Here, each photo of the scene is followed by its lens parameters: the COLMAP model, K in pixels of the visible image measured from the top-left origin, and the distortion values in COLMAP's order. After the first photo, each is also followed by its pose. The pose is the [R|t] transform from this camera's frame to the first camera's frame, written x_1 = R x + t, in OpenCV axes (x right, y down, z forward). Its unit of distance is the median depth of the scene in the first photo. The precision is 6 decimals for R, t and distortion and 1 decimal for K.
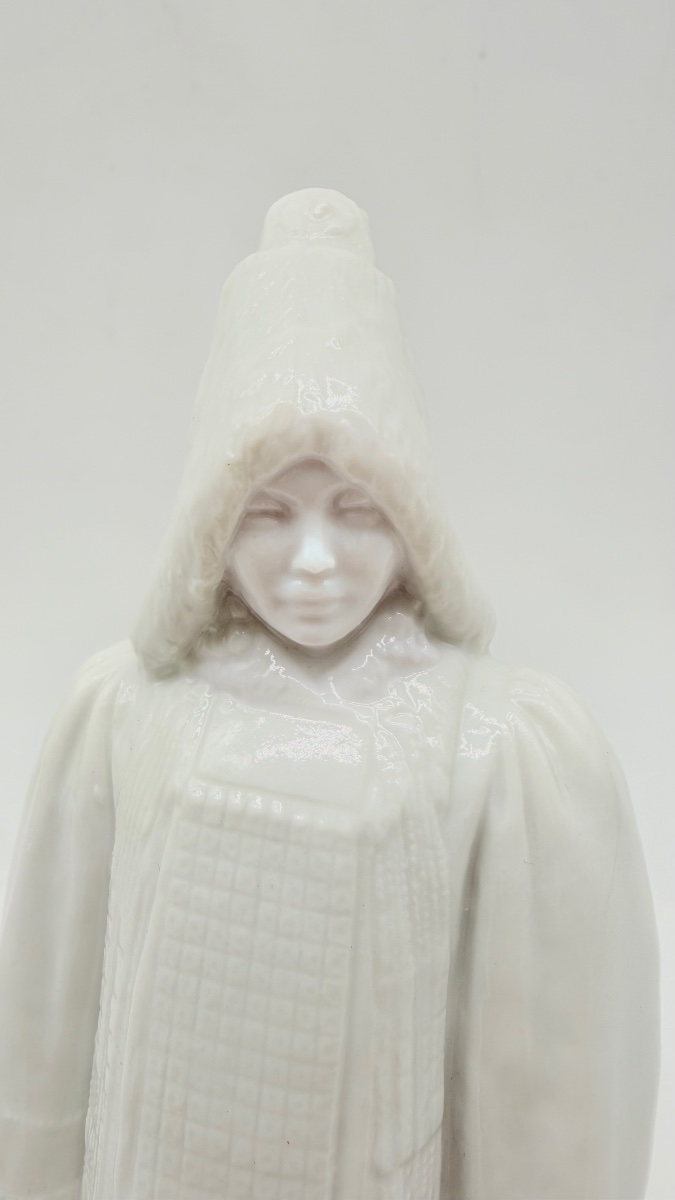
lens RADIAL K [[884.2, 0, 321.2], [0, 884.2, 530.0], [0, 0, 1]] dist [-0.002202, 0.000229]
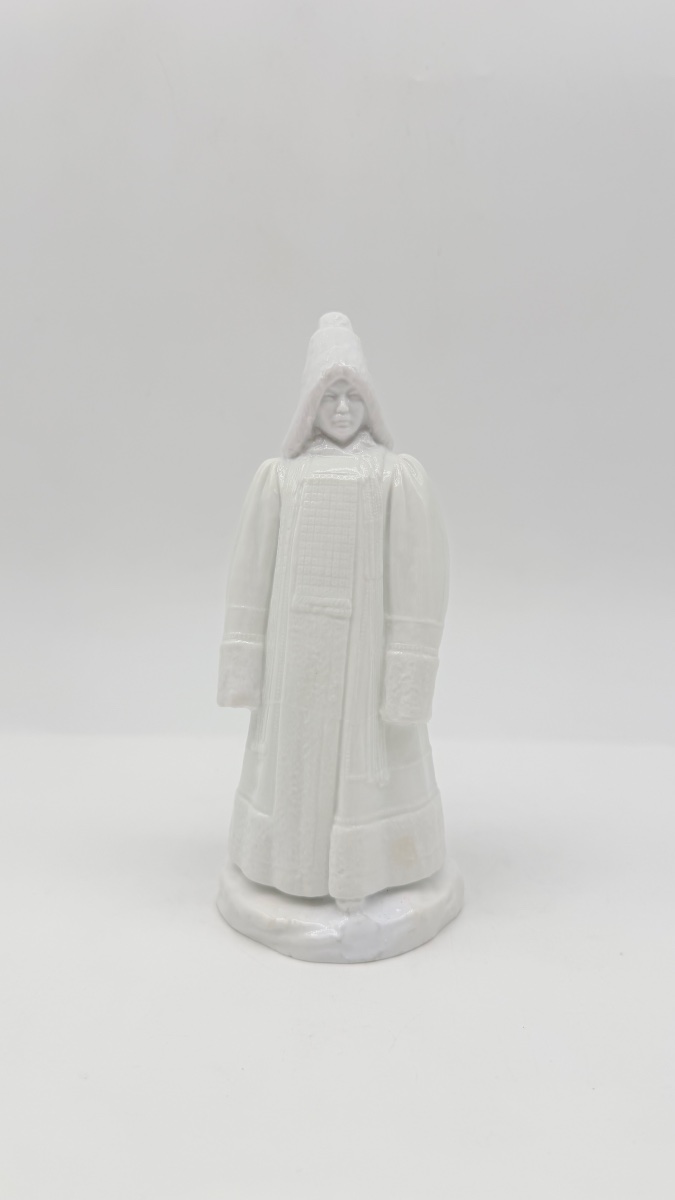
lens RADIAL K [[890.5, 0, 337.5], [0, 890.5, 600.0], [0, 0, 1]] dist [0.089204, -0.001345]
pose [[0.994661, -0.023182, 0.100556, -0.416496], [0.032449, 0.995275, -0.091517, 1.147698], [-0.097959, 0.094292, 0.990713, -2.569973]]
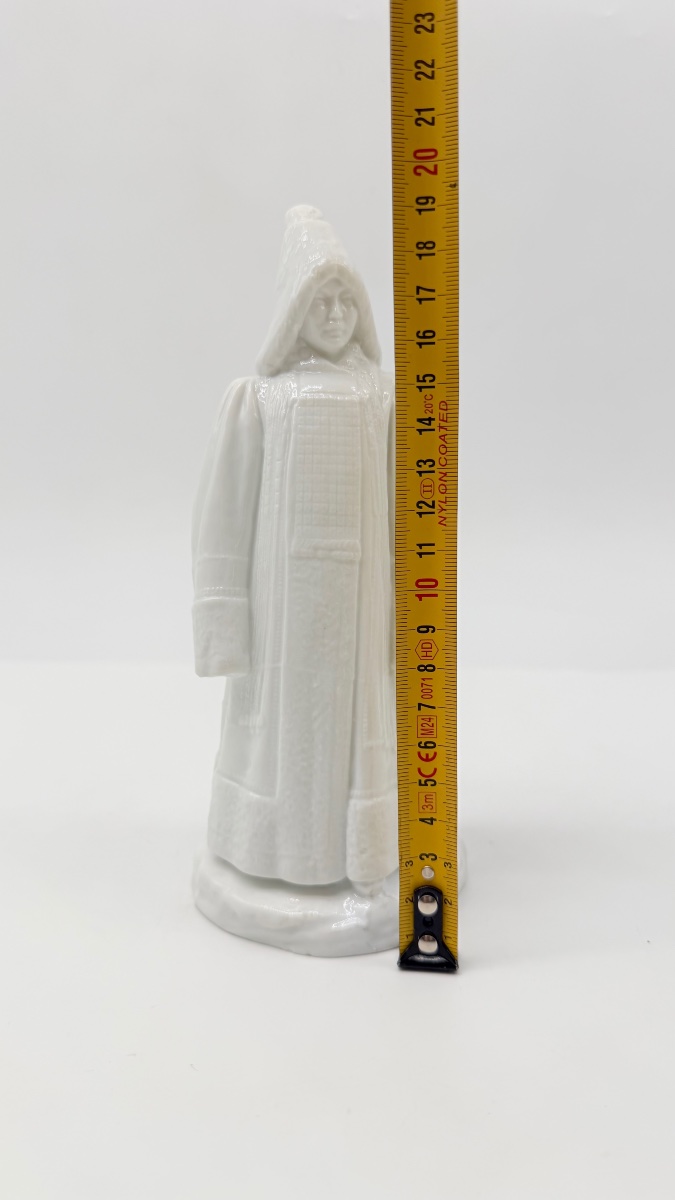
lens RADIAL K [[890.5, 0, 337.5], [0, 890.5, 600.0], [0, 0, 1]] dist [0.089204, -0.001345]
pose [[0.937473, -0.088177, 0.336702, -1.137792], [0.103237, 0.994289, -0.027053, 1.099979], [-0.332394, 0.060122, 0.941223, -1.885493]]
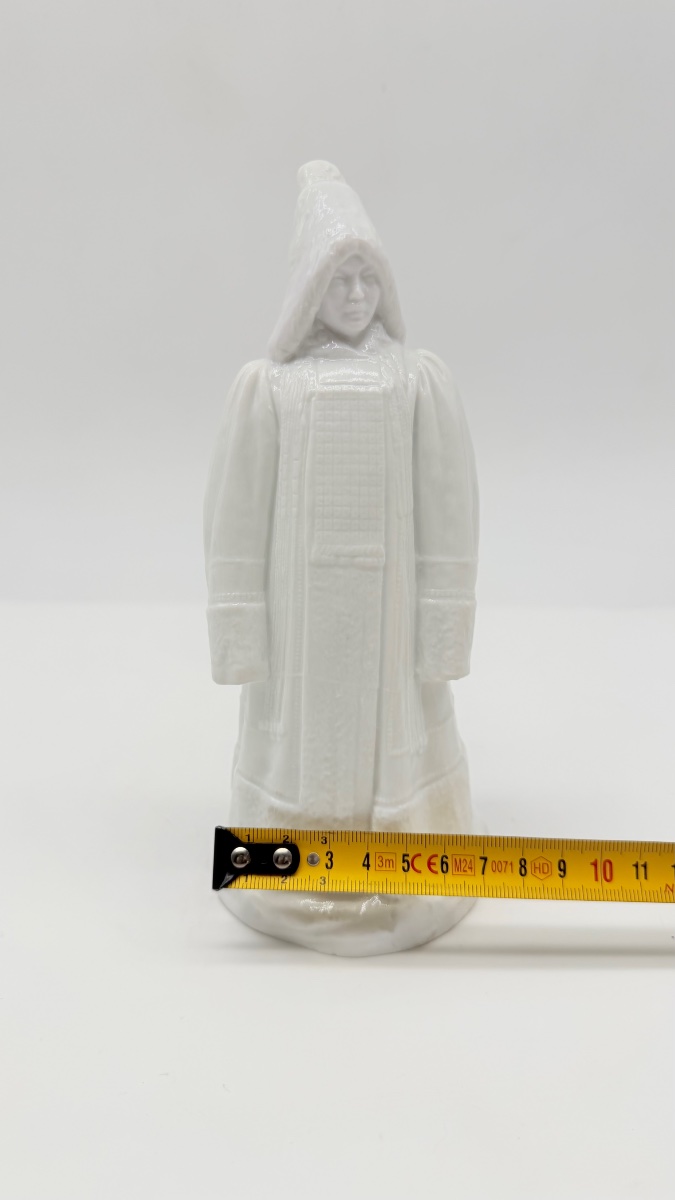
lens RADIAL K [[890.5, 0, 337.5], [0, 890.5, 600.0], [0, 0, 1]] dist [0.089204, -0.001345]
pose [[0.936078, -0.144068, 0.320941, -1.104983], [0.114518, 0.987398, 0.109226, 0.659900], [-0.332633, -0.065490, 0.940780, -1.704223]]
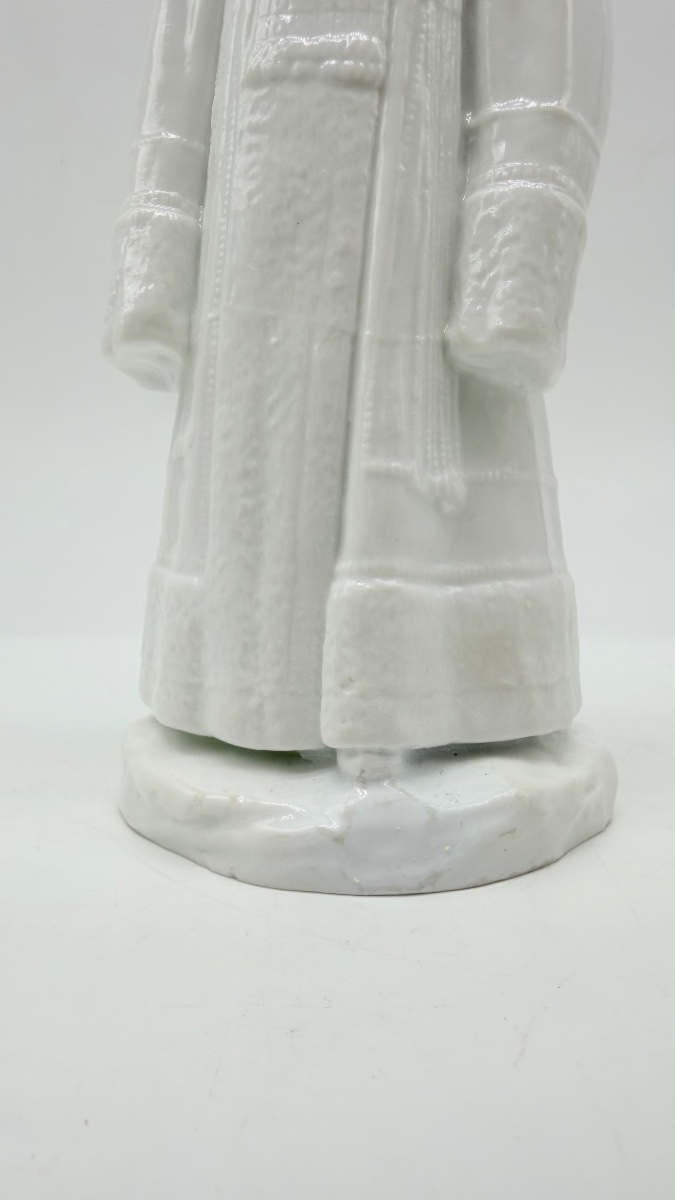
lens RADIAL K [[876.9, 0, 336.4], [0, 876.9, 656.1], [0, 0, 1]] dist [0.042484, 0.001361]
pose [[0.999994, -0.003565, -0.000445, -0.080746], [0.003497, 0.994341, -0.106174, 2.022603], [0.000820, 0.106172, 0.994347, -0.405062]]
